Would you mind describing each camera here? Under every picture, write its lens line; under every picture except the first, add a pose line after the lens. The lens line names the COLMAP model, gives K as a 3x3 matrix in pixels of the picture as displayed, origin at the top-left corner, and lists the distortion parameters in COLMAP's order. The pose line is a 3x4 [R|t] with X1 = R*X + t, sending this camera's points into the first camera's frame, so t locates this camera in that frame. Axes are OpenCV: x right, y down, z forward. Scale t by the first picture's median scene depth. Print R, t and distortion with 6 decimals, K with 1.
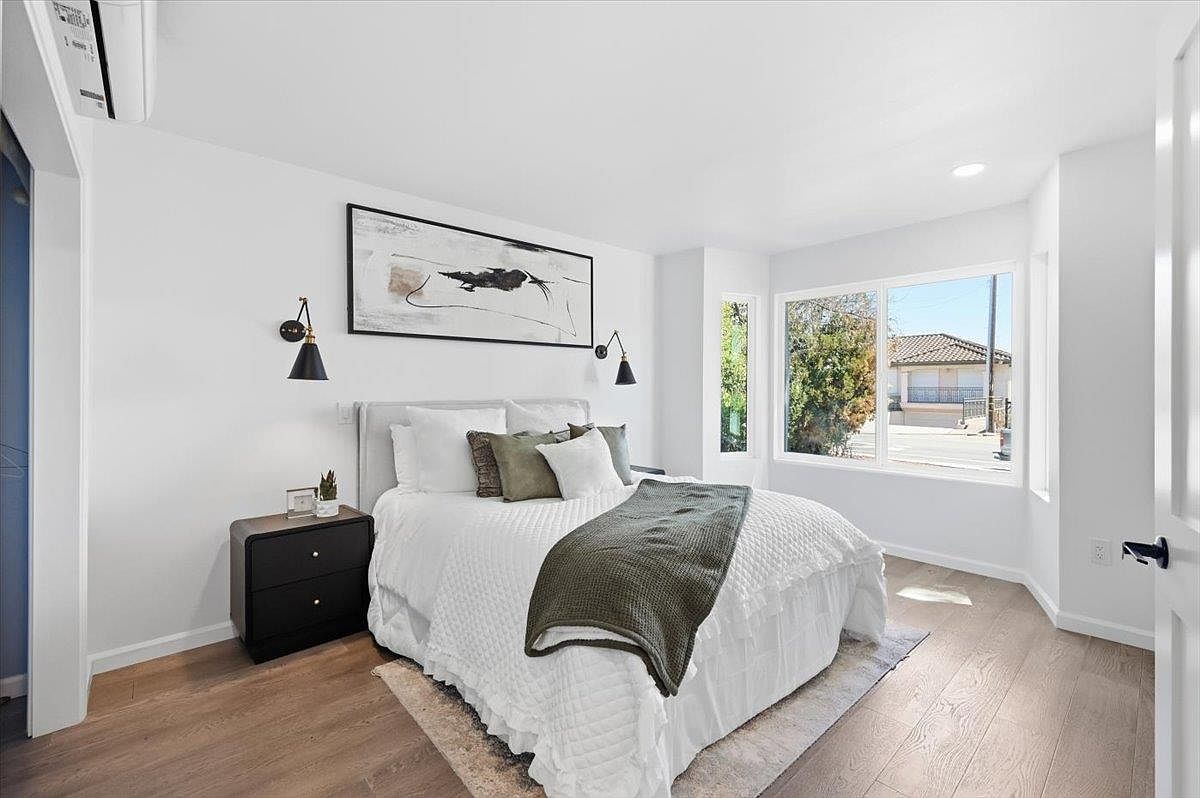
lens RADIAL K [[506.5, 0, 600.5], [0, 506.5, 390.9], [0, 0, 1]] dist [0.001105, 0.000022]
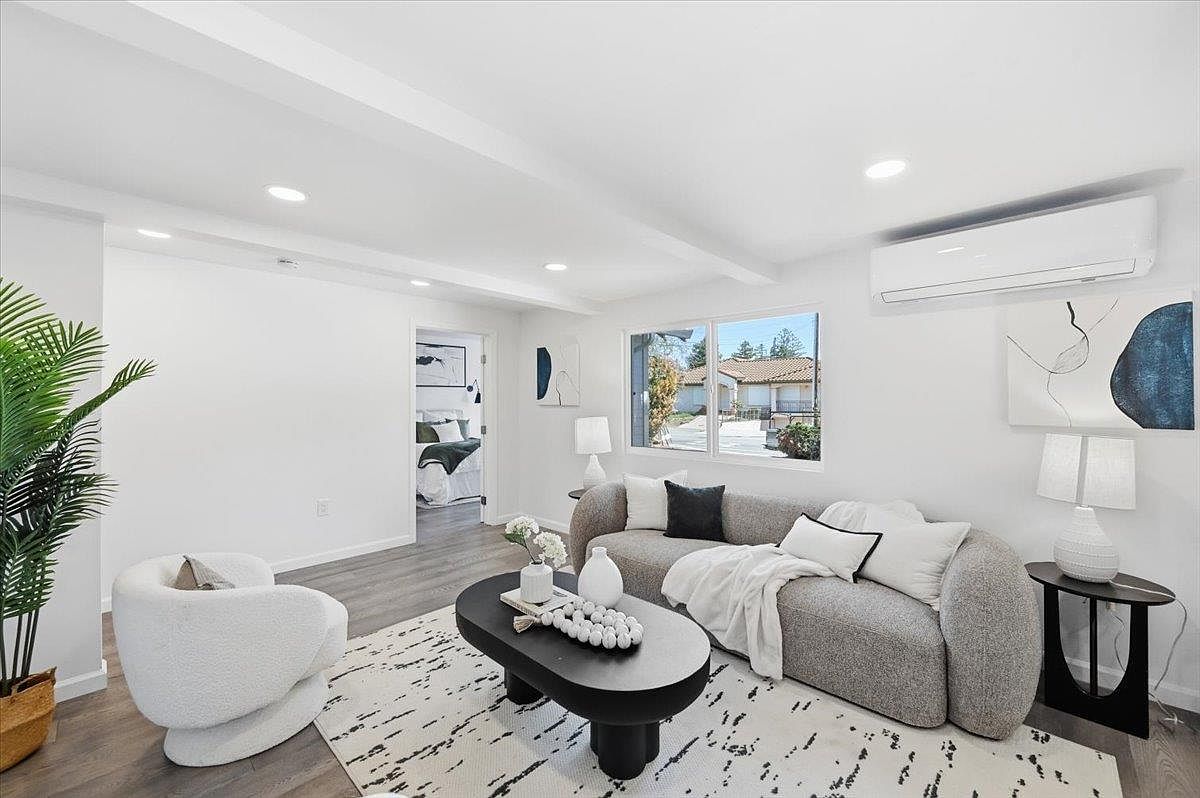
lens RADIAL K [[479.5, 0, 571.9], [0, 479.5, 389.2], [0, 0, 1]] dist [0.000286, 0.000427]
pose [[0.998651, -0.002950, 0.051845, 0.378579], [0.004570, 0.999504, -0.031150, -0.006728], [-0.051728, 0.031345, 0.998169, -1.263852]]
